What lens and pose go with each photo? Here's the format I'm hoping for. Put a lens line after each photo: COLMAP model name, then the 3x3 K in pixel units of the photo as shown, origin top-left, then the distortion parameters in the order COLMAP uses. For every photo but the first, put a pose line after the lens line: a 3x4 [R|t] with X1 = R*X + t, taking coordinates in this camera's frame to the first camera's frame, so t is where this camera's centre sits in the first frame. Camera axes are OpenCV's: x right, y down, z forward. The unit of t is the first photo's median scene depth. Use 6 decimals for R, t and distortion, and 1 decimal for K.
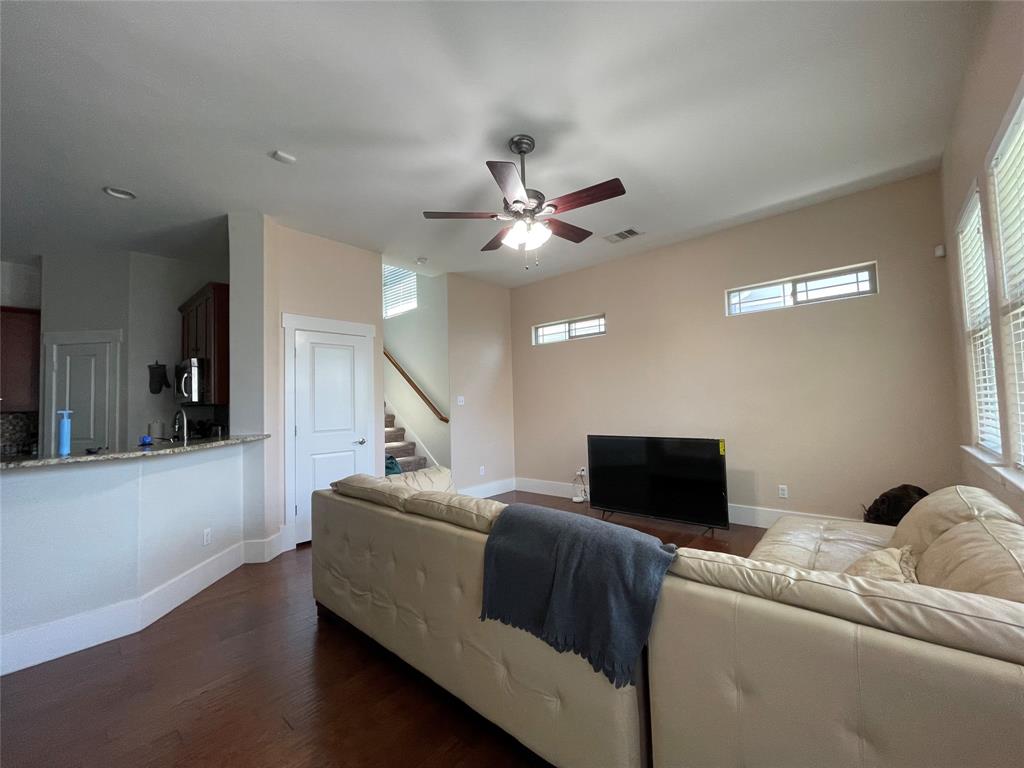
lens RADIAL K [[412.7, 0, 515.3], [0, 412.7, 384.1], [0, 0, 1]] dist [-0.002410, 0.000017]
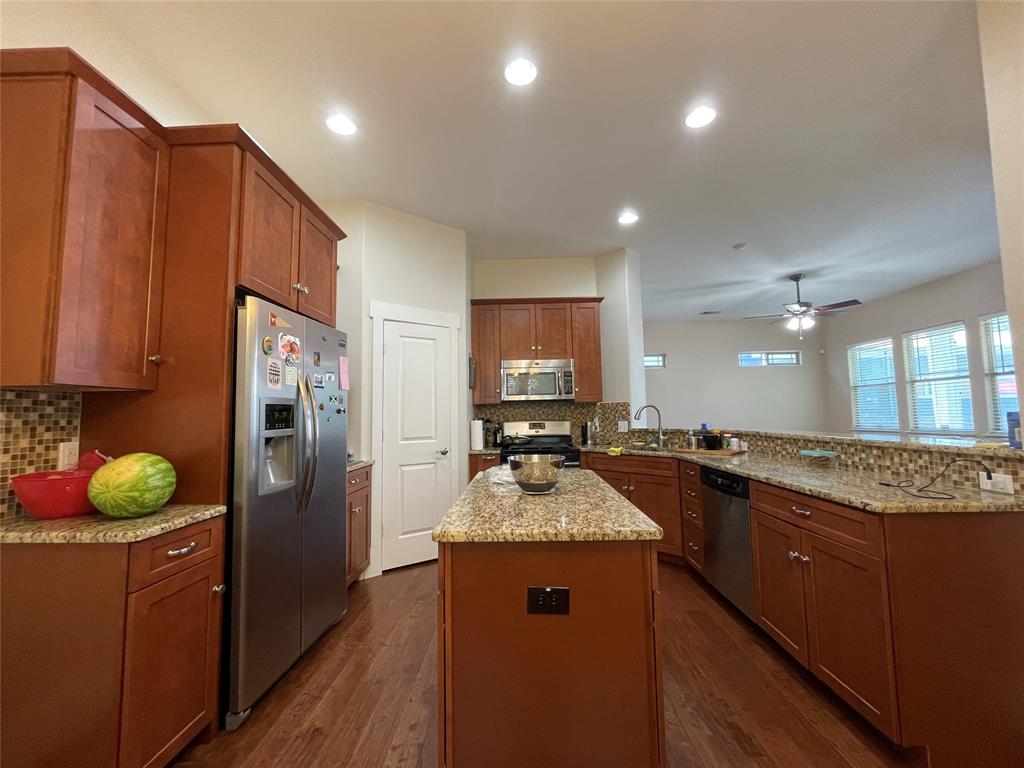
lens RADIAL K [[412.7, 0, 514.0], [0, 412.7, 382.3], [0, 0, 1]] dist [-0.002410, 0.000017]
pose [[0.756294, 0.069215, 0.650560, -1.171508], [-0.036534, 0.997304, -0.063634, 0.049923], [-0.653211, 0.024359, 0.756784, 0.209828]]
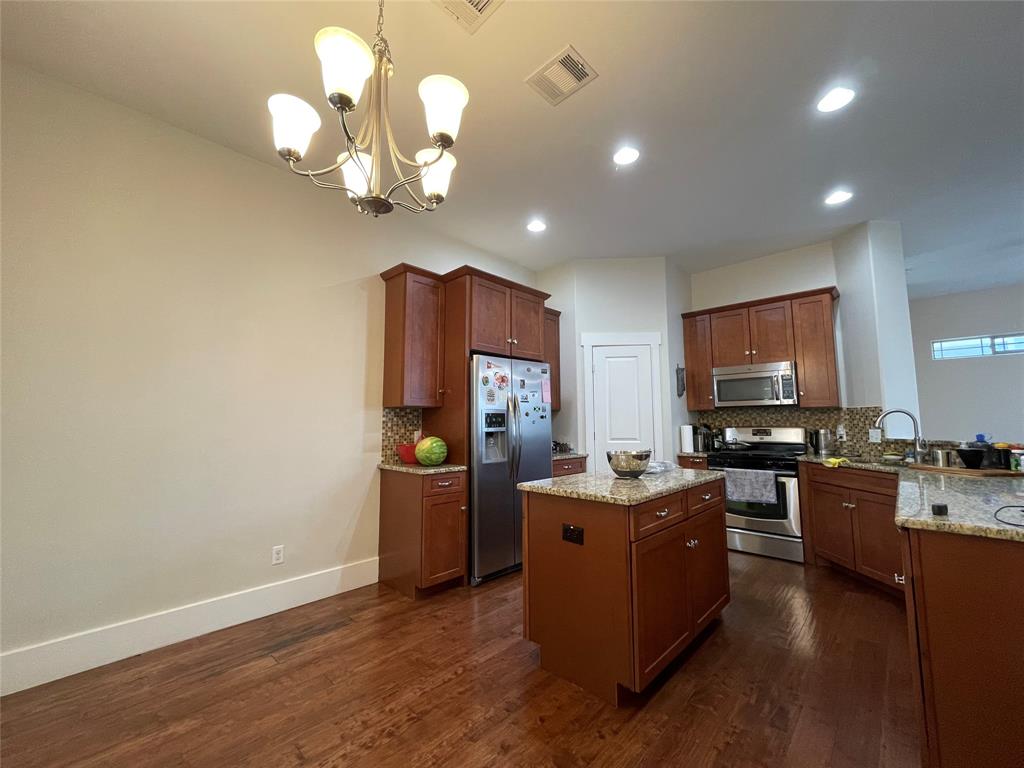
lens RADIAL K [[412.7, 0, 515.4], [0, 412.7, 382.1], [0, 0, 1]] dist [-0.002410, 0.000017]
pose [[0.999417, 0.022912, -0.025325, -1.047382], [-0.024197, 0.998371, -0.051673, 0.038424], [0.024100, 0.052255, 0.998343, -0.005572]]
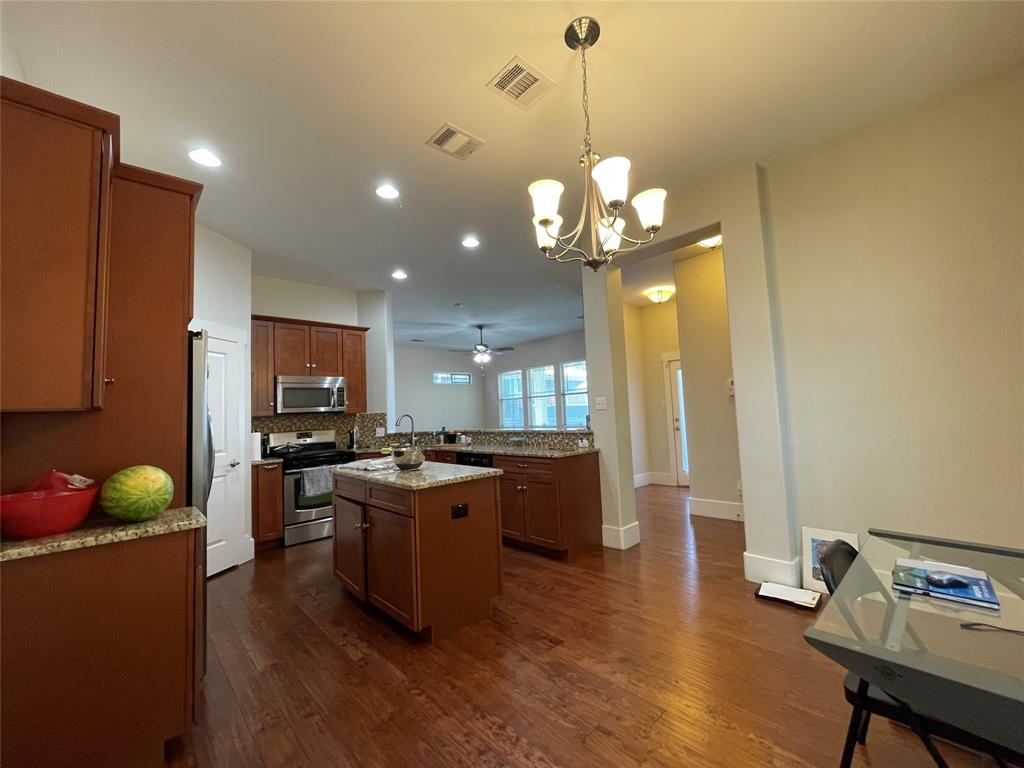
lens RADIAL K [[412.7, 0, 512.9], [0, 412.7, 382.5], [0, 0, 1]] dist [-0.002410, 0.000017]
pose [[0.085802, 0.099712, 0.991310, -1.472879], [-0.003971, 0.995006, -0.099740, 0.055607], [-0.996304, 0.004622, 0.085769, 0.271133]]
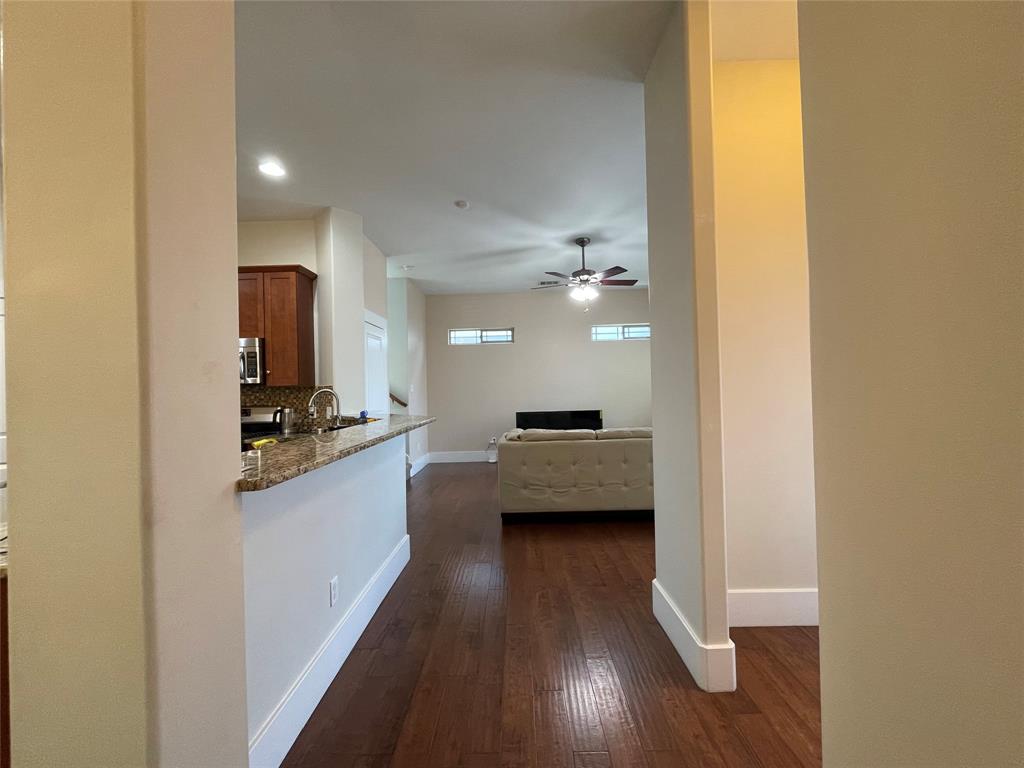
lens RADIAL K [[412.7, 0, 514.4], [0, 412.7, 386.1], [0, 0, 1]] dist [-0.002410, 0.000017]
pose [[0.748334, 0.012851, 0.663198, -0.711156], [-0.025930, 0.999615, 0.009889, 0.014414], [-0.662815, -0.024597, 0.748379, -0.071476]]
